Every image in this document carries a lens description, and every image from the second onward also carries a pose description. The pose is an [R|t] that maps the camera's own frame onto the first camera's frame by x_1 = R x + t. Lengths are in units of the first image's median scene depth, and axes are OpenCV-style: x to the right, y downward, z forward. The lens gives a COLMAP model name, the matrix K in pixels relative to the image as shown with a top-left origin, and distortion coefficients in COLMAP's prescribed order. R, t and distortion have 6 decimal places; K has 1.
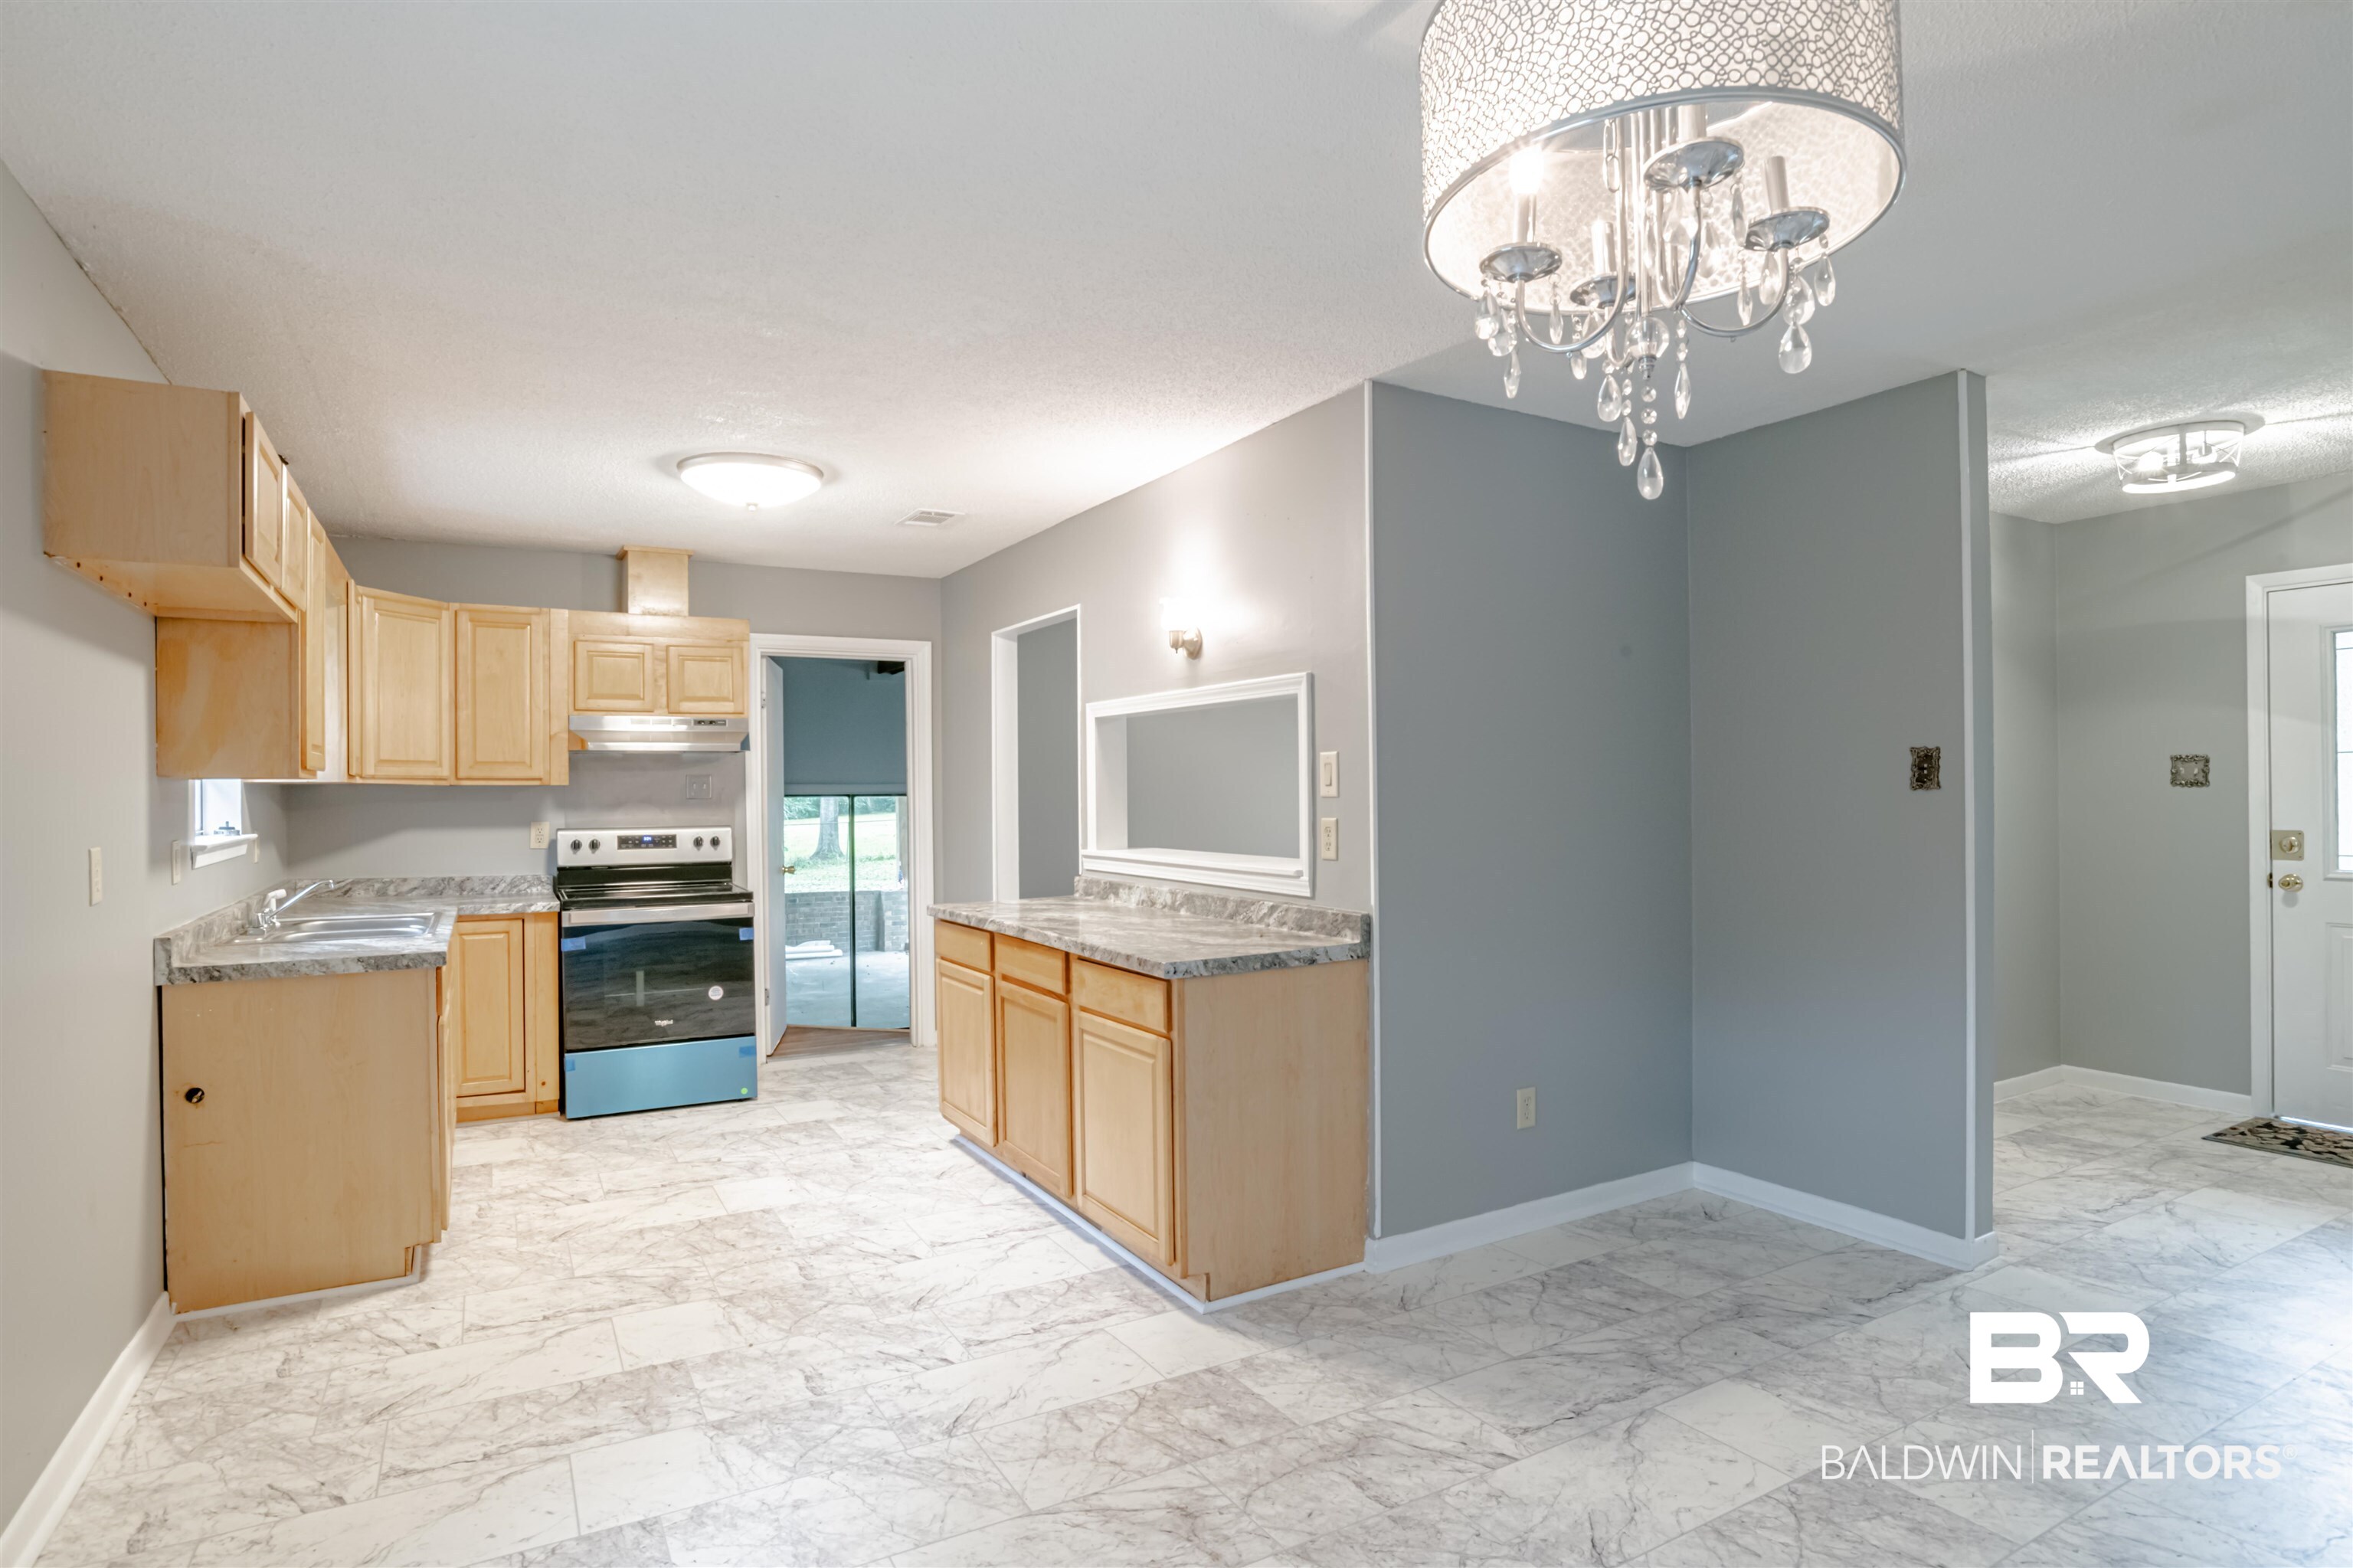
lens RADIAL K [[1234.0, 0, 1184.5], [0, 1234.0, 796.7], [0, 0, 1]] dist [-0.059413, 0.026794]
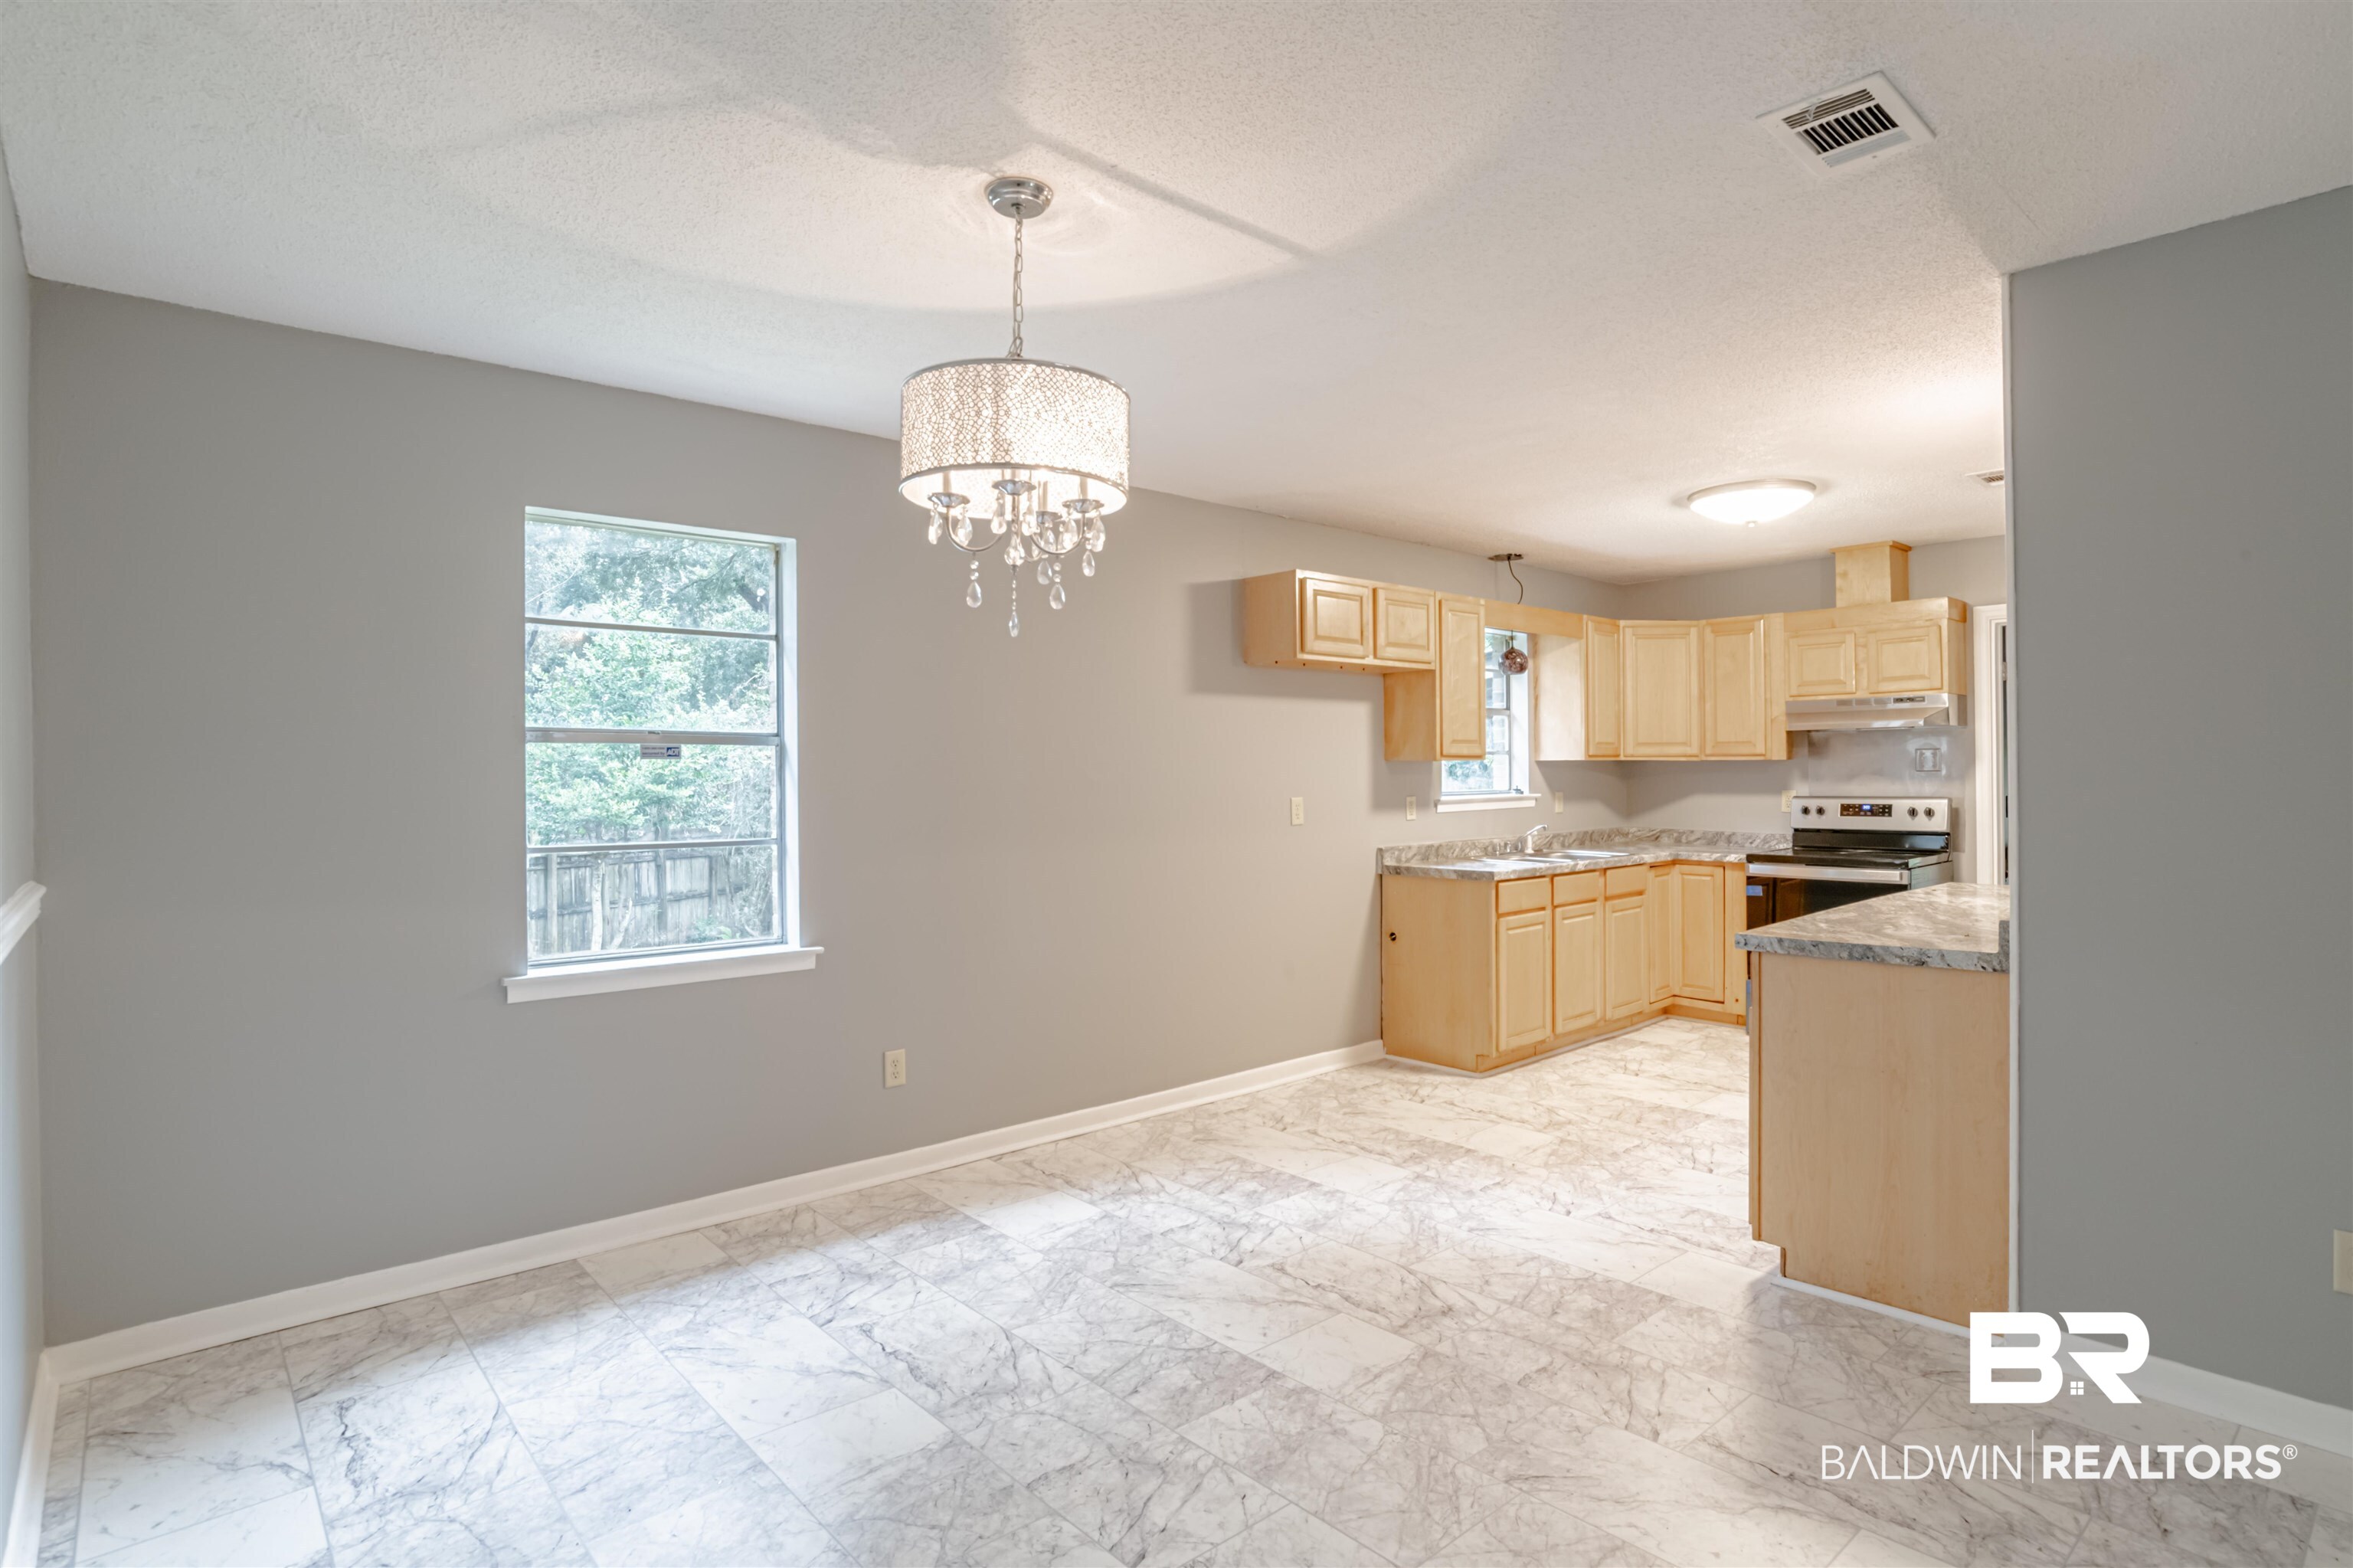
lens RADIAL K [[1206.0, 0, 1193.7], [0, 1206.0, 773.5], [0, 0, 1]] dist [-0.059775, 0.025809]
pose [[0.207608, 0.006632, -0.978190, 0.855494], [0.004794, 0.999958, 0.007797, -0.013185], [0.978200, -0.006308, 0.207568, 0.315524]]
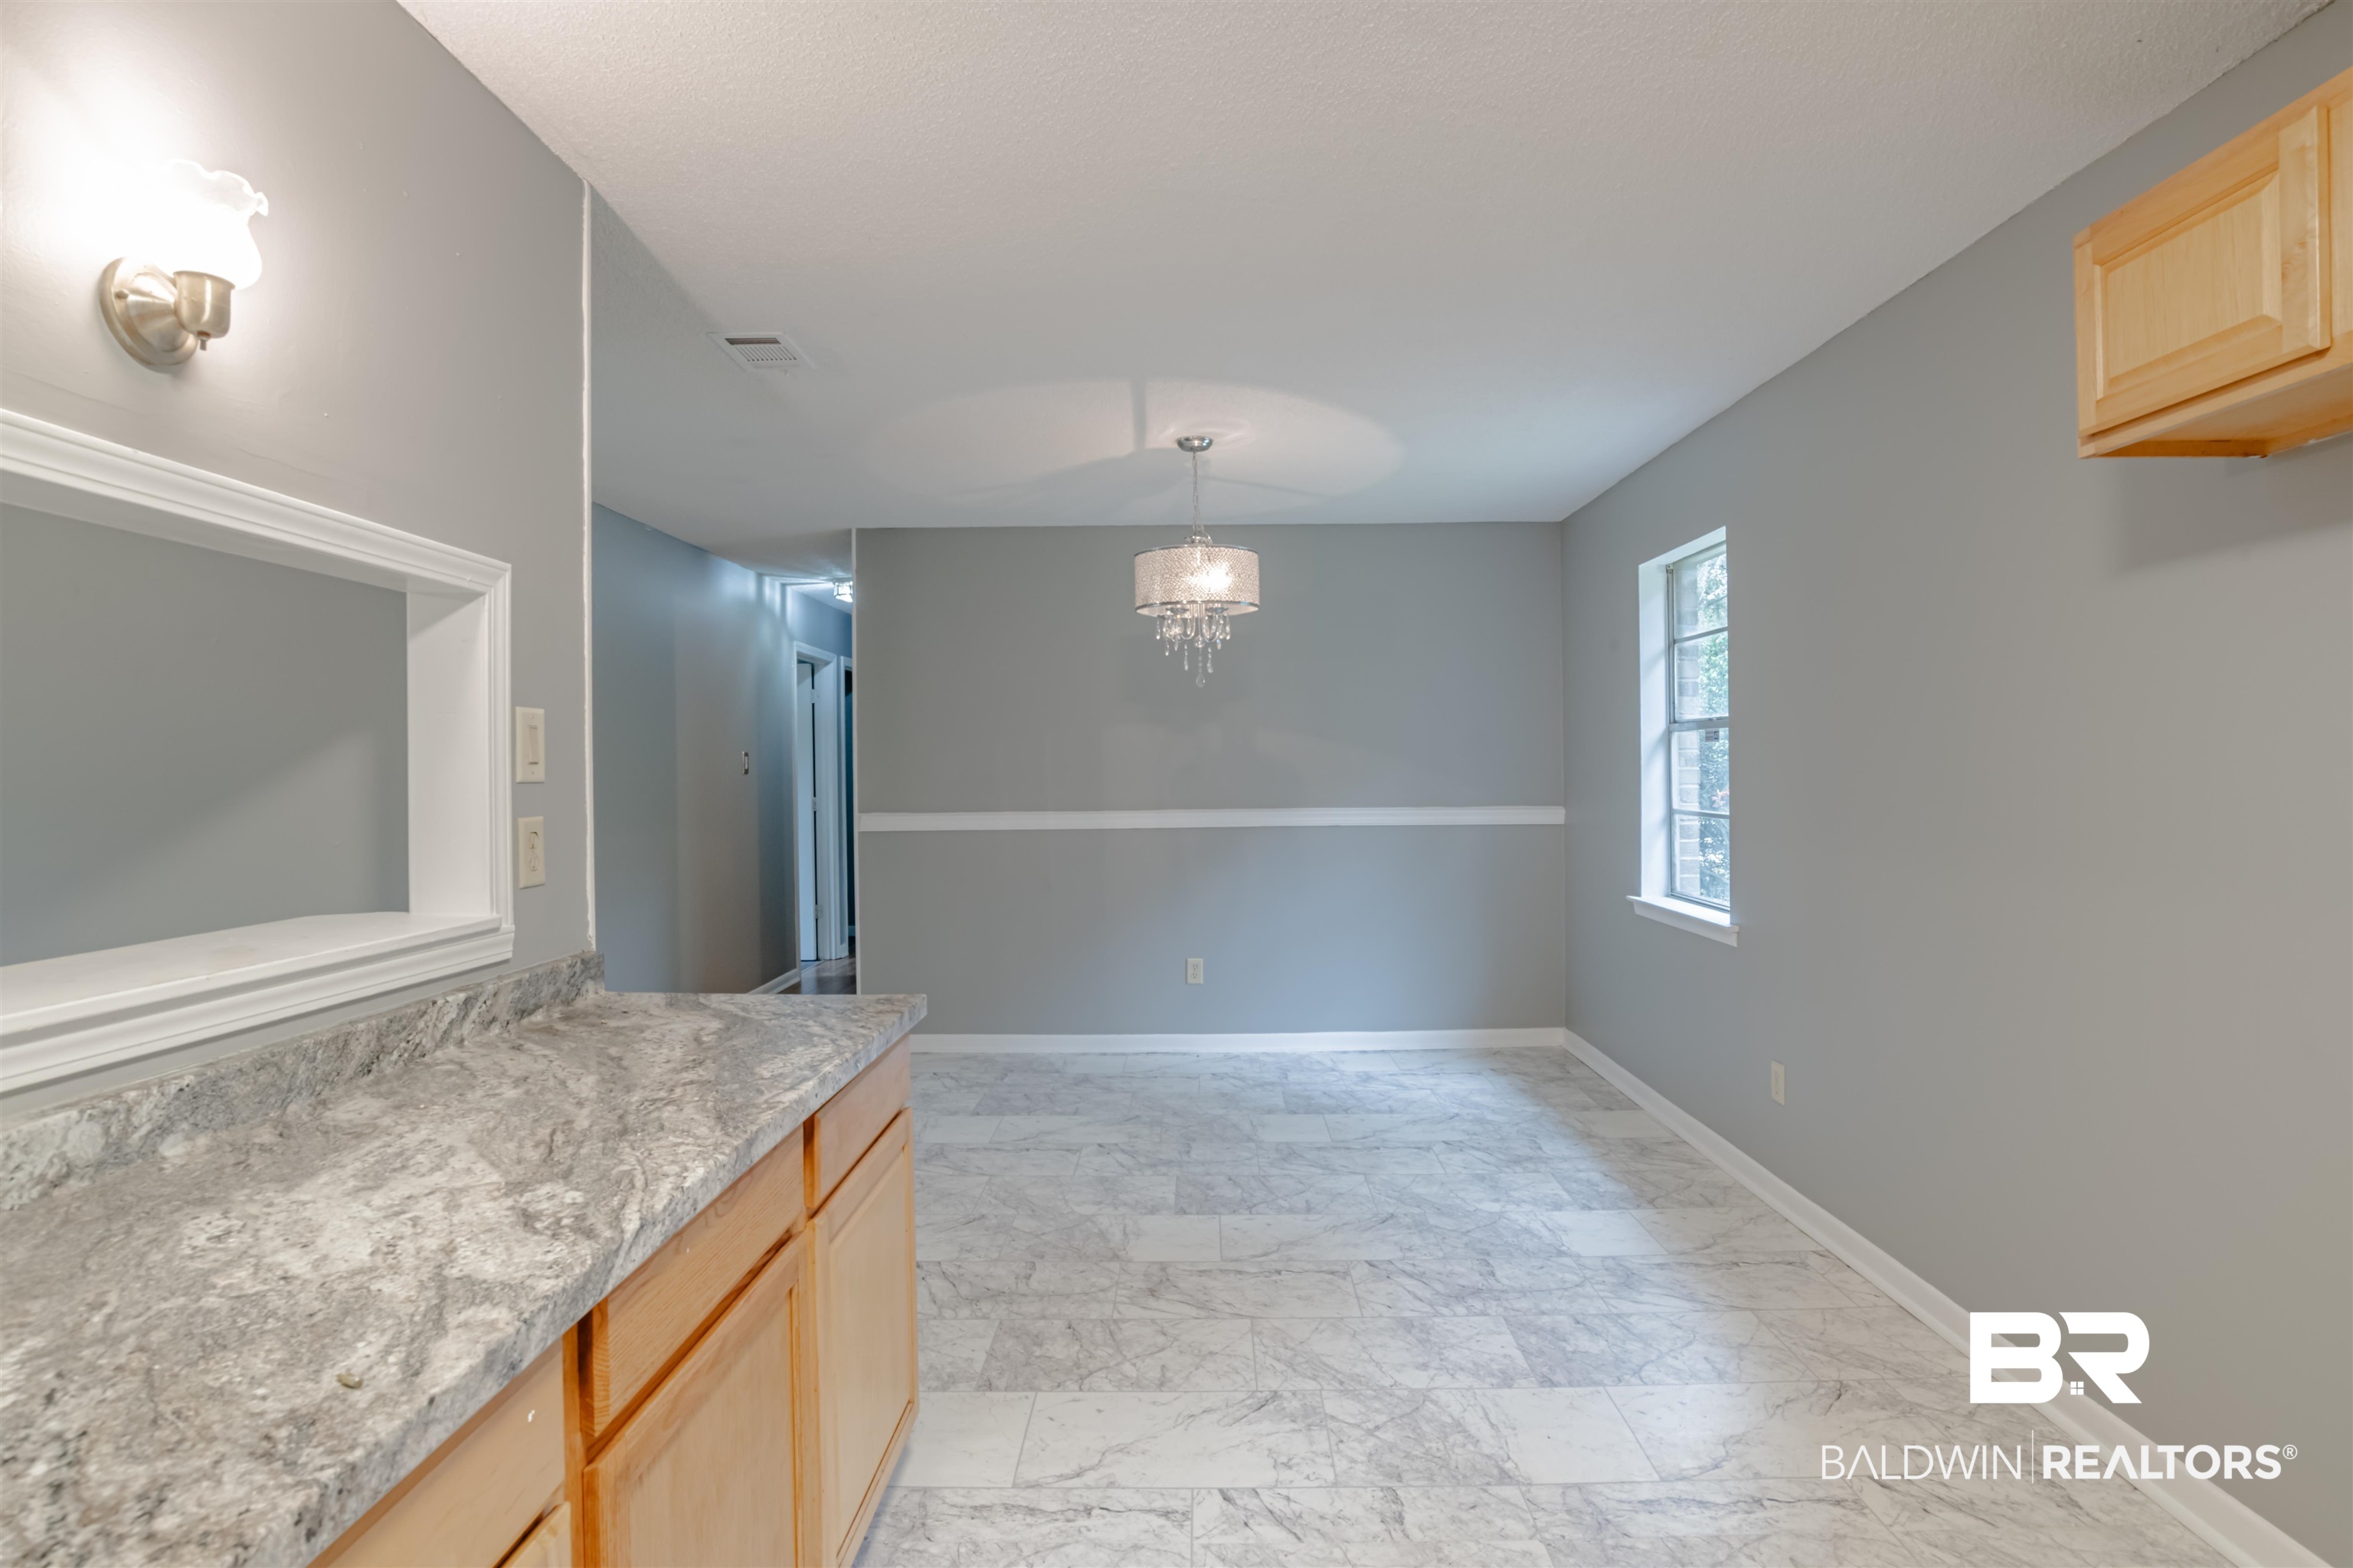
lens RADIAL K [[1206.0, 0, 1193.7], [0, 1206.0, 773.5], [0, 0, 1]] dist [-0.059775, 0.025809]
pose [[-0.863756, 0.016918, 0.503626, -0.506499], [0.020179, 0.999796, 0.001023, 0.001860], [-0.503506, 0.011047, -0.863921, 1.483988]]
